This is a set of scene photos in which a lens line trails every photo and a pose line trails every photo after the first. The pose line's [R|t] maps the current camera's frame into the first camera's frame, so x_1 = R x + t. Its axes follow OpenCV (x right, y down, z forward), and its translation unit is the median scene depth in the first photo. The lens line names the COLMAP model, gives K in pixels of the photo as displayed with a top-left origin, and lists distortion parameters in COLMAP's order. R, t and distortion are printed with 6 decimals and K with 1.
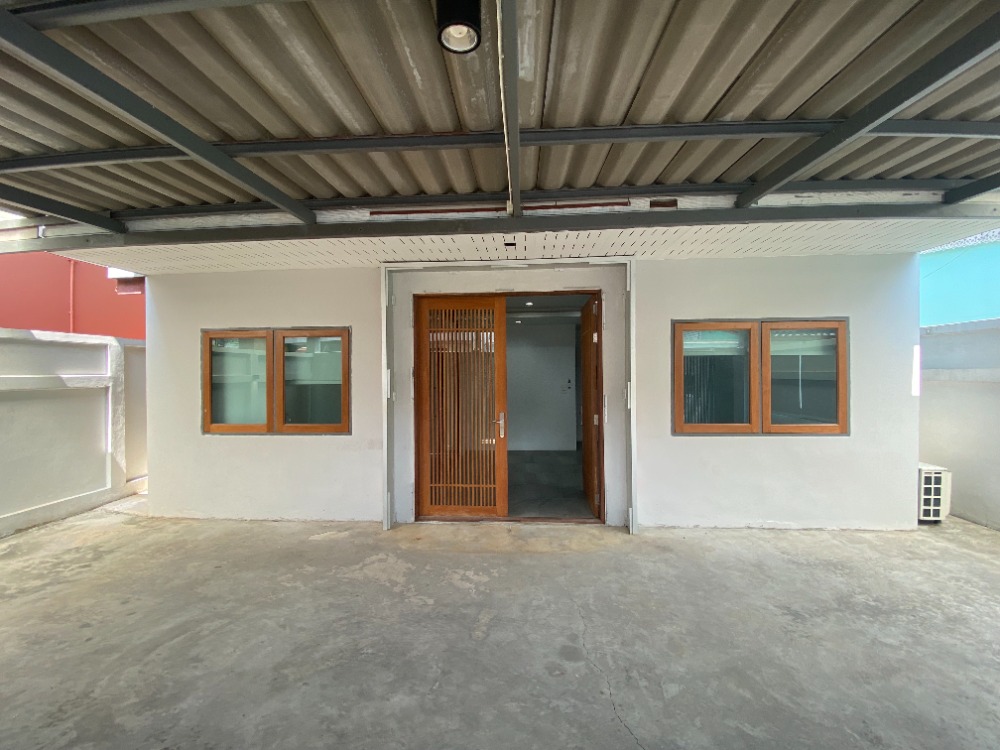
lens RADIAL K [[401.6, 0, 500.0], [0, 401.6, 375.0], [0, 0, 1]] dist [0.016352, -0.017207]
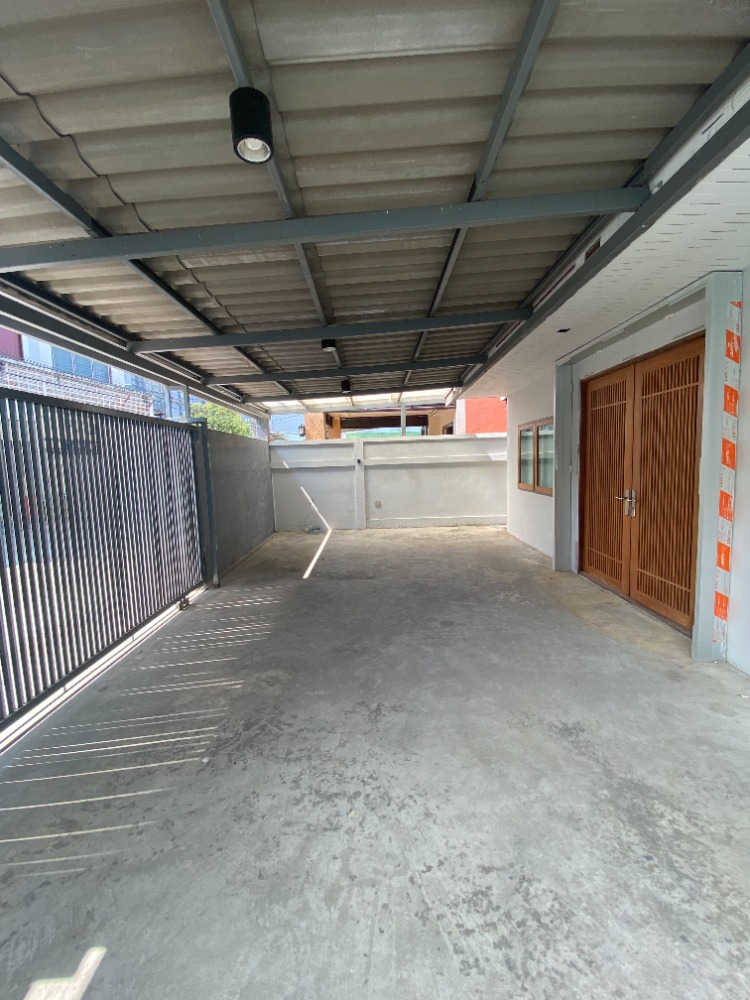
lens RADIAL K [[401.6, 0, 375.0], [0, 401.6, 500.0], [0, 0, 1]] dist [0.016352, -0.017207]
pose [[0.042398, 0.101513, -0.993930, 1.272611], [0.023233, 0.994456, 0.102558, 0.011464], [0.998831, -0.027440, 0.039805, 0.480858]]
